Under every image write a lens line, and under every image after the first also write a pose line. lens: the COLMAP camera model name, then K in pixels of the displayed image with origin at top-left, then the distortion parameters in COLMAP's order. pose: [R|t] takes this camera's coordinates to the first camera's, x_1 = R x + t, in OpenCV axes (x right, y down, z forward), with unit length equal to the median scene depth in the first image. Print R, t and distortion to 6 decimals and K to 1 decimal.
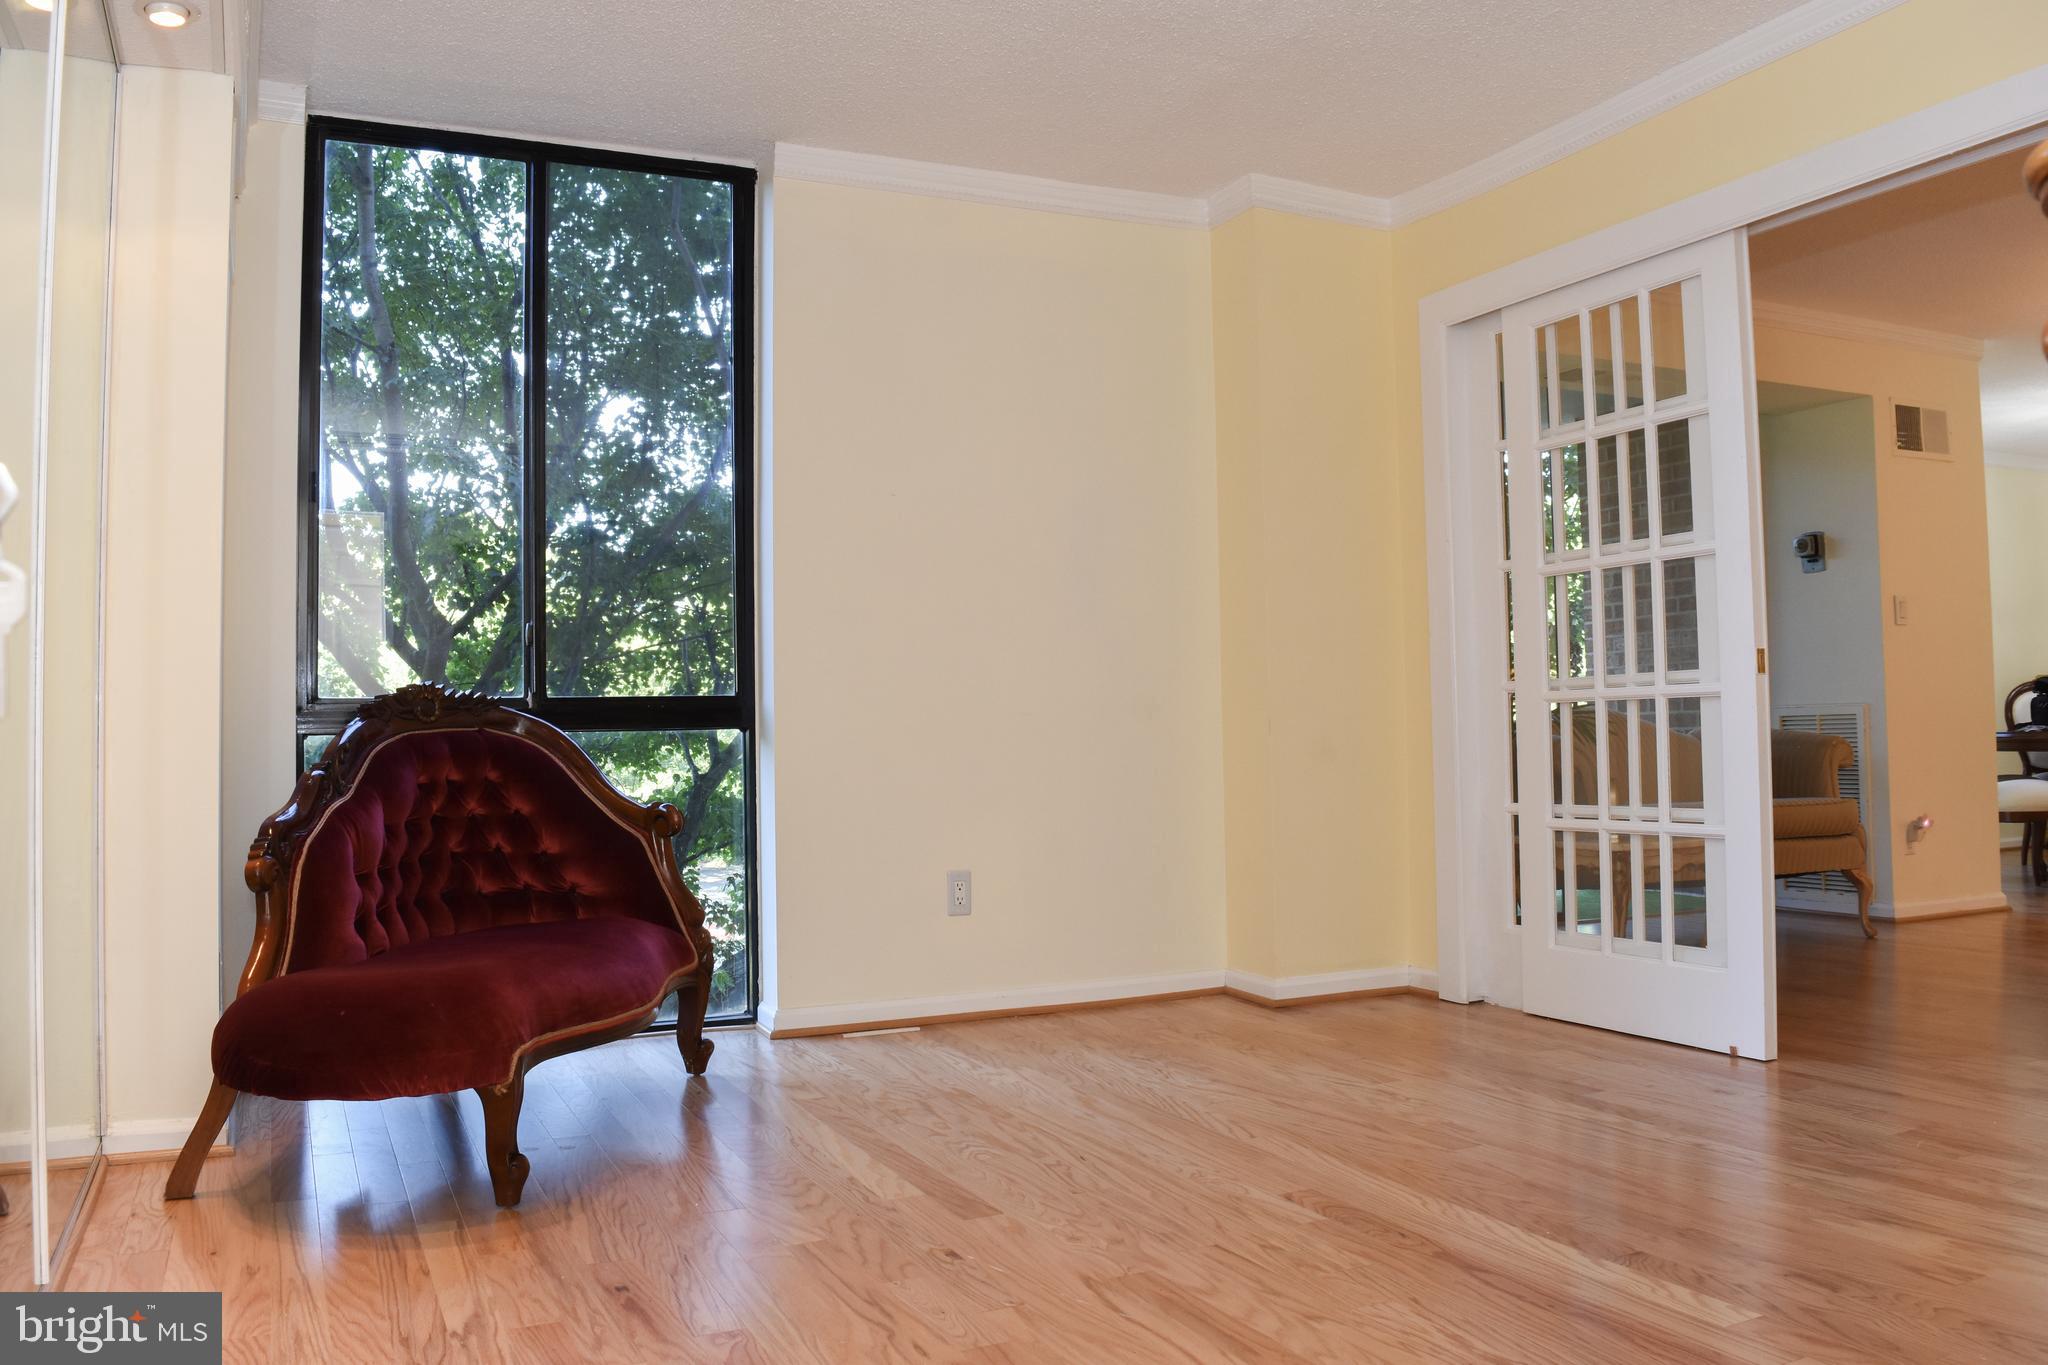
lens RADIAL K [[1606.4, 0, 1028.2], [0, 1606.4, 679.7], [0, 0, 1]] dist [-0.097001, 0.021434]
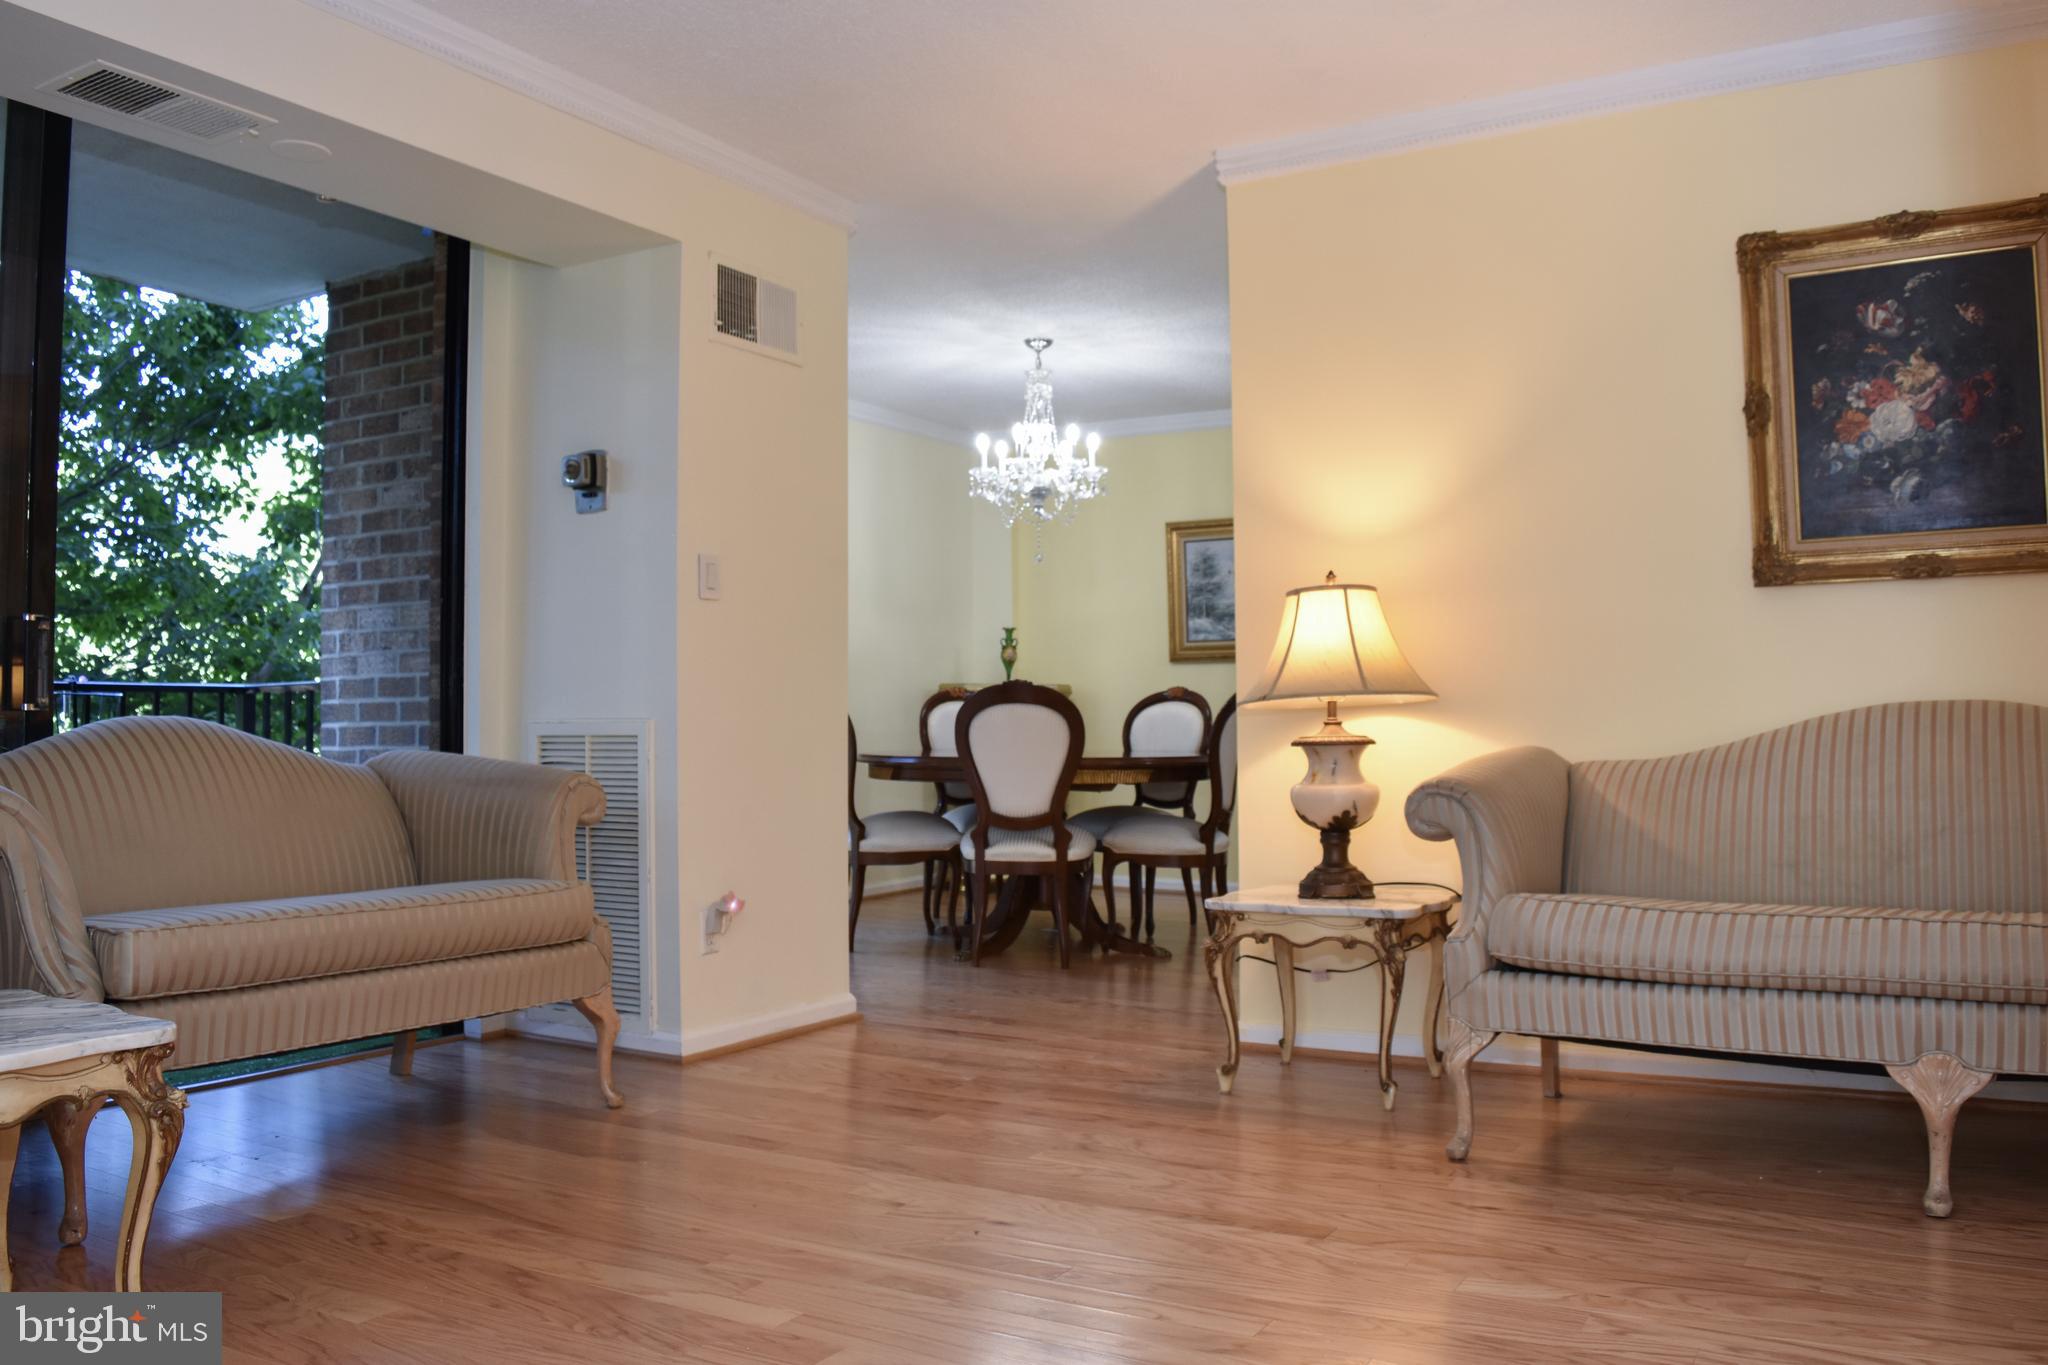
lens RADIAL K [[1606.4, 0, 1022.5], [0, 1606.4, 672.6], [0, 0, 1]] dist [-0.097001, 0.021434]
pose [[0.829124, 0.030662, 0.558223, 0.293071], [-0.030620, 0.999487, -0.009421, -0.002484], [-0.558226, -0.009282, 0.829637, 0.369373]]
